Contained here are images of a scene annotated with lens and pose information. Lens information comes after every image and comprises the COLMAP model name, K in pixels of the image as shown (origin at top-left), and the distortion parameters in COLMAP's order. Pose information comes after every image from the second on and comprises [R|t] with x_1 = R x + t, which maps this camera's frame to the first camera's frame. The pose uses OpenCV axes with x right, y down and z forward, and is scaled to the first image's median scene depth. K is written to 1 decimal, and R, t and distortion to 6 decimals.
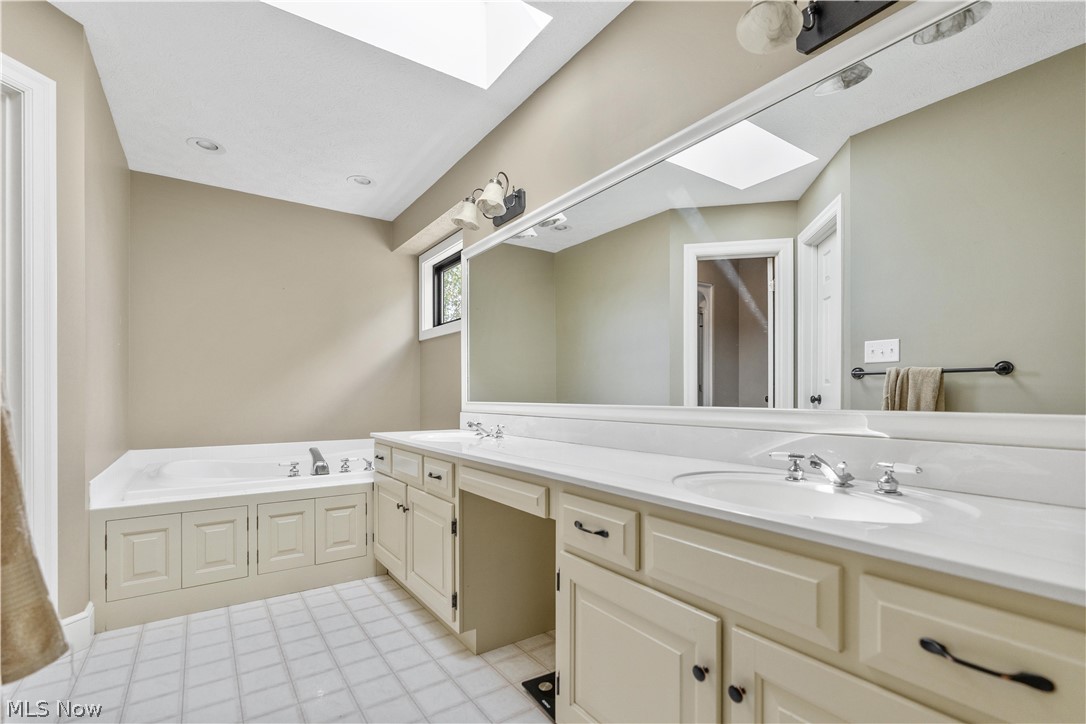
lens RADIAL K [[498.2, 0, 541.6], [0, 498.2, 385.6], [0, 0, 1]] dist [-0.007359, 0.000277]
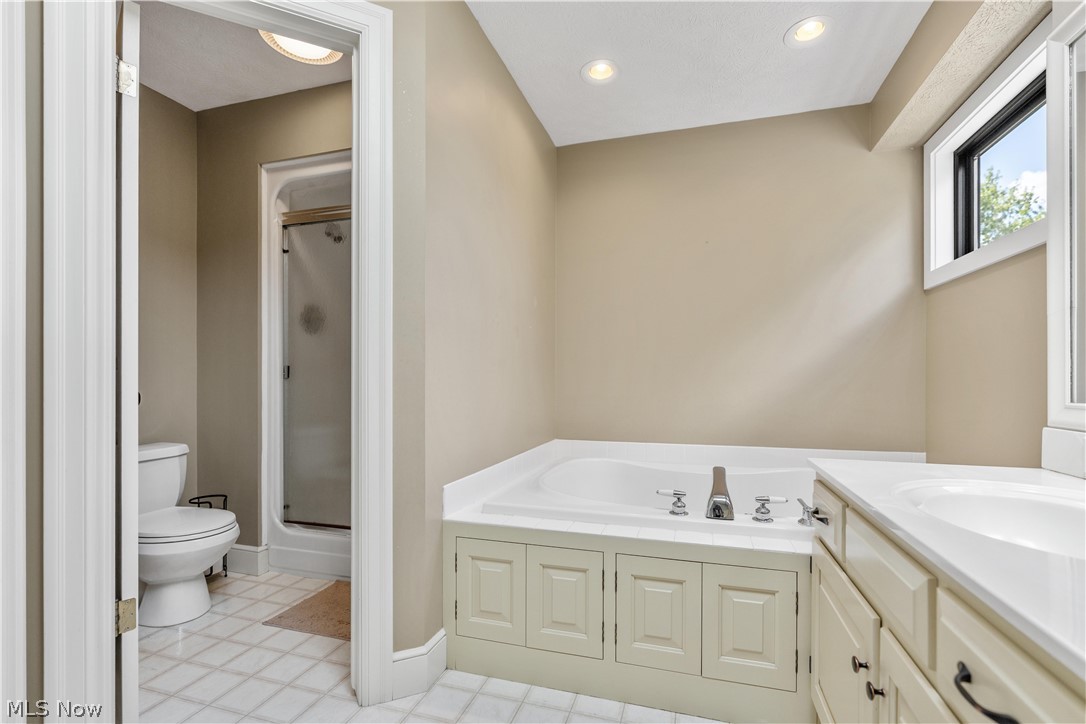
lens RADIAL K [[498.2, 0, 541.6], [0, 498.2, 385.6], [0, 0, 1]] dist [-0.007359, 0.000277]
pose [[0.623109, 0.011367, -0.782052, -0.119991], [0.013734, 0.999581, 0.025471, 0.002413], [0.782014, -0.026612, 0.622692, 0.494818]]
